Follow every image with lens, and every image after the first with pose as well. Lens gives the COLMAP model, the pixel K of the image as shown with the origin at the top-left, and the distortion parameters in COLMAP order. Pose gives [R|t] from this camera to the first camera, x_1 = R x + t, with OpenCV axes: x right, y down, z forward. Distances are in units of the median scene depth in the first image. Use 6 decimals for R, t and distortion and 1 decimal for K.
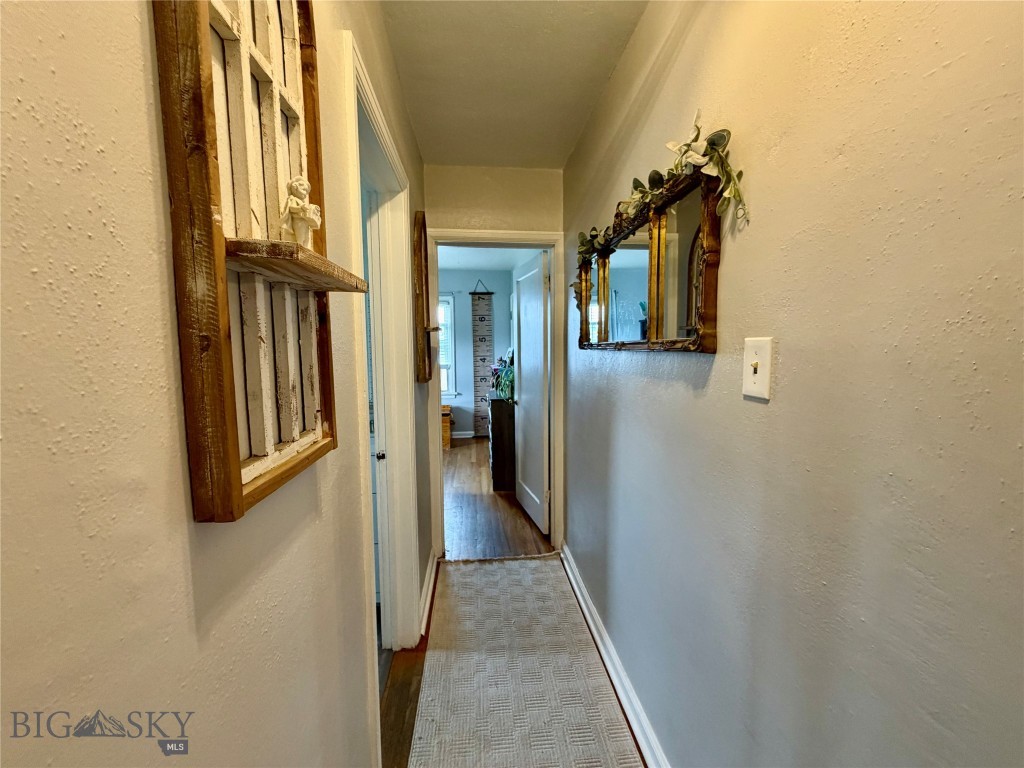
lens RADIAL K [[408.6, 0, 510.4], [0, 408.6, 384.2], [0, 0, 1]] dist [-0.001606, 0.000702]
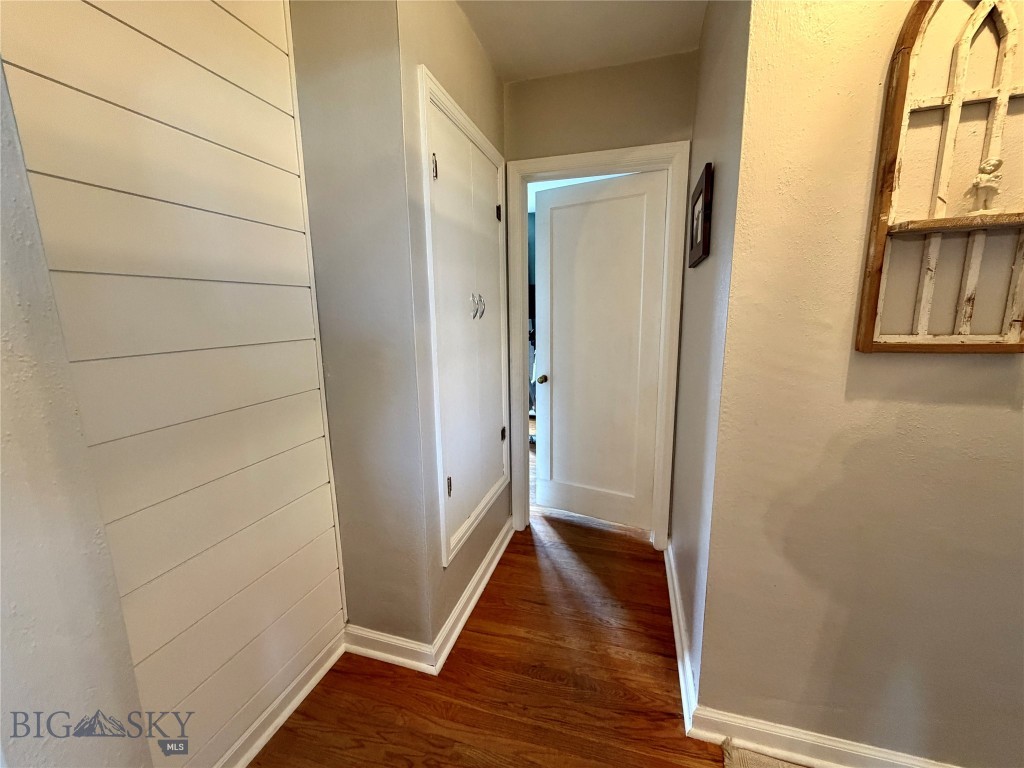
lens RADIAL K [[408.6, 0, 510.4], [0, 408.6, 384.2], [0, 0, 1]] dist [-0.001606, 0.000702]
pose [[-0.371151, 0.174502, -0.912028, 2.356475], [-0.067409, 0.974529, 0.213893, 0.160176], [0.926122, 0.140866, -0.349935, -0.031213]]
